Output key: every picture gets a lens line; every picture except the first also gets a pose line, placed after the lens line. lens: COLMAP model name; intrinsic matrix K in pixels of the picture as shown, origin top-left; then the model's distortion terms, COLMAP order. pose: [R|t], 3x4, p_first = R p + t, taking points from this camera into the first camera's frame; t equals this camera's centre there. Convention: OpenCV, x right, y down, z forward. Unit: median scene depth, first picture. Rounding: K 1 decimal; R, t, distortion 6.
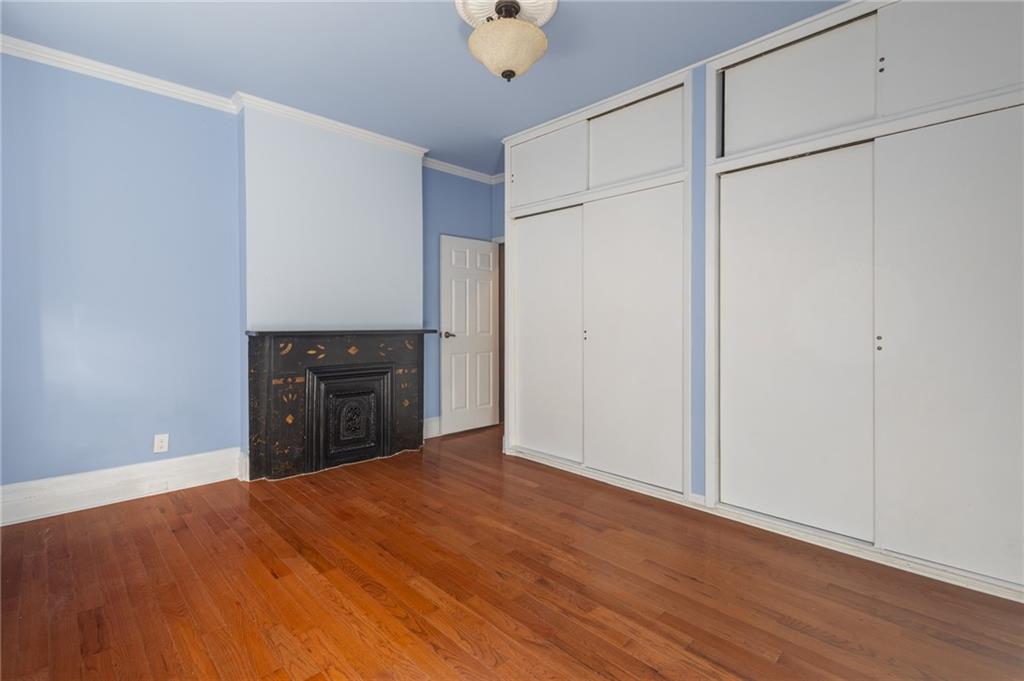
lens RADIAL K [[471.3, 0, 511.2], [0, 471.3, 319.6], [0, 0, 1]] dist [0.016249, -0.000214]
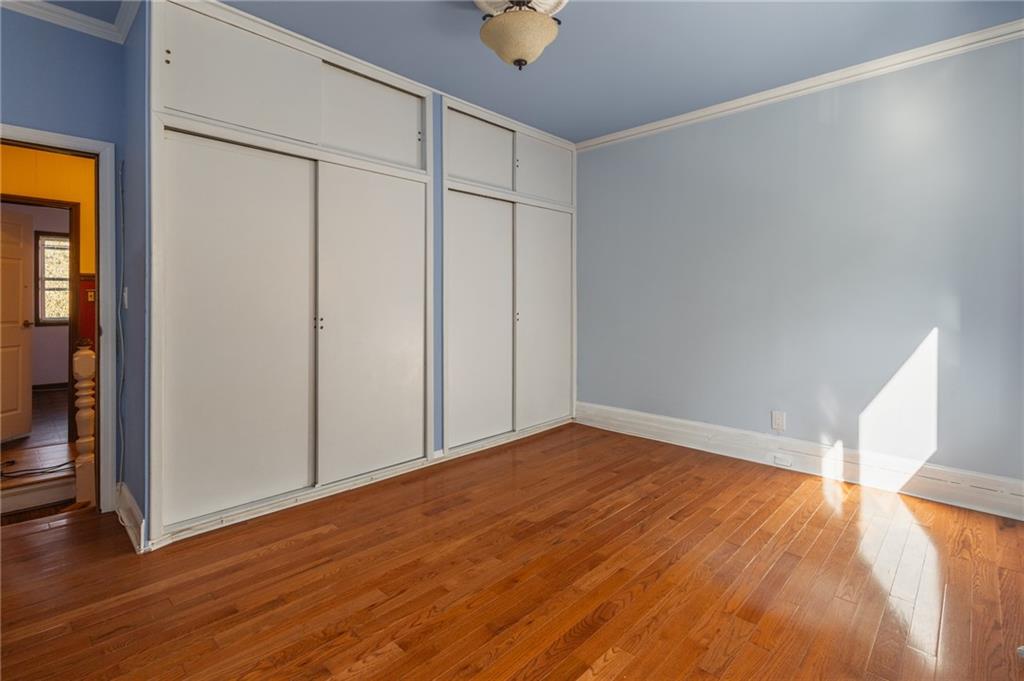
lens RADIAL K [[484.9, 0, 509.4], [0, 484.9, 306.3], [0, 0, 1]] dist [0.000751, 0.000536]
pose [[-0.027567, -0.004102, 0.999612, -1.163734], [0.003409, 0.999985, 0.004198, -0.000244], [-0.999614, 0.003523, -0.027553, 1.188488]]
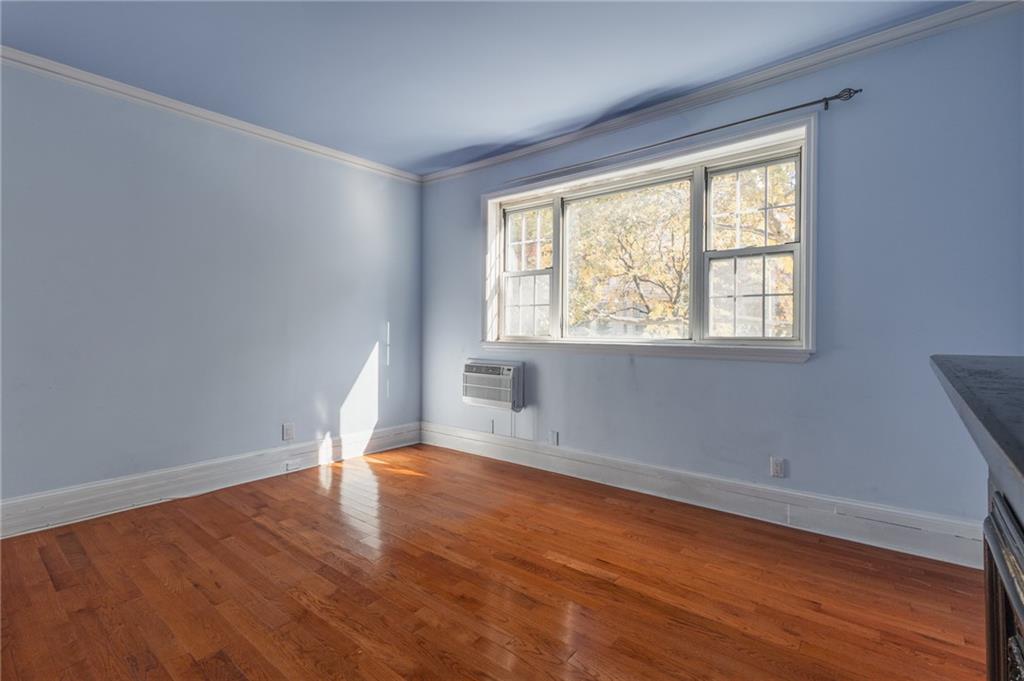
lens RADIAL K [[478.4, 0, 511.0], [0, 478.4, 335.4], [0, 0, 1]] dist [0.000801, -0.000203]
pose [[-0.994599, 0.005771, -0.103632, -0.182828], [0.003405, 0.999730, 0.022994, -0.006380], [0.103737, 0.022517, -0.994350, 2.140817]]
